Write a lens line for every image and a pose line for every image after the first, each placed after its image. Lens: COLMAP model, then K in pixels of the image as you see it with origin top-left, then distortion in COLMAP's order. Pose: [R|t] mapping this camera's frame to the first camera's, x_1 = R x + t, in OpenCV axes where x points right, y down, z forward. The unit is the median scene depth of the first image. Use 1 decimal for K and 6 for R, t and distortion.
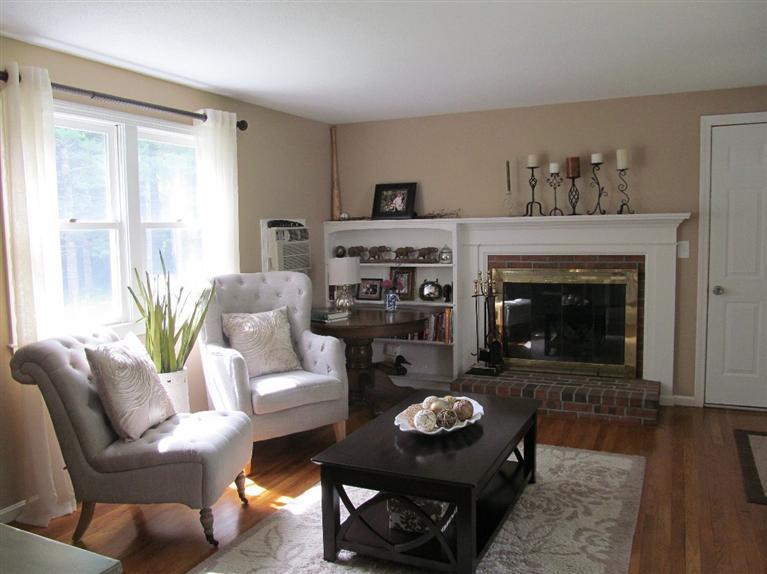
lens RADIAL K [[635.2, 0, 383.7], [0, 635.2, 285.2], [0, 0, 1]] dist [-0.051256, 0.005671]
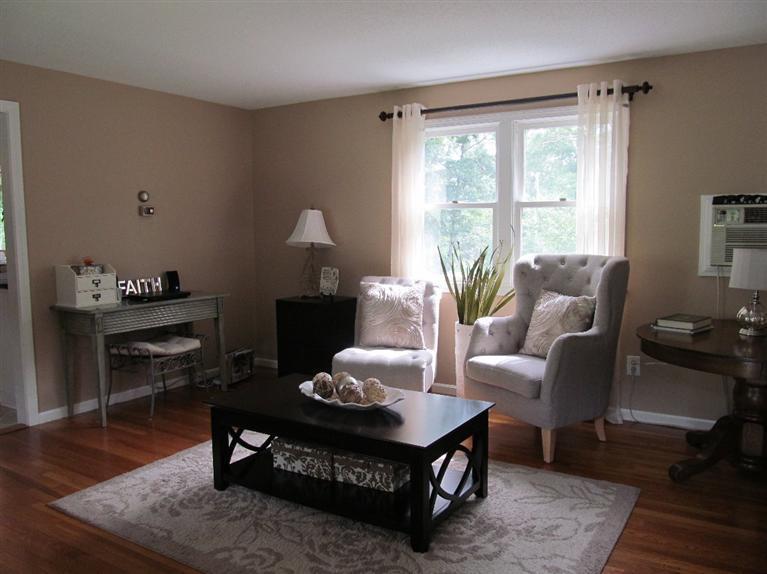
lens RADIAL K [[632.6, 0, 381.4], [0, 632.6, 289.0], [0, 0, 1]] dist [-0.057589, 0.014733]
pose [[-0.122076, 0.121729, -0.985028, 0.769193], [-0.078577, 0.988150, 0.131853, -0.069818], [0.989406, 0.093496, -0.111064, 0.836235]]
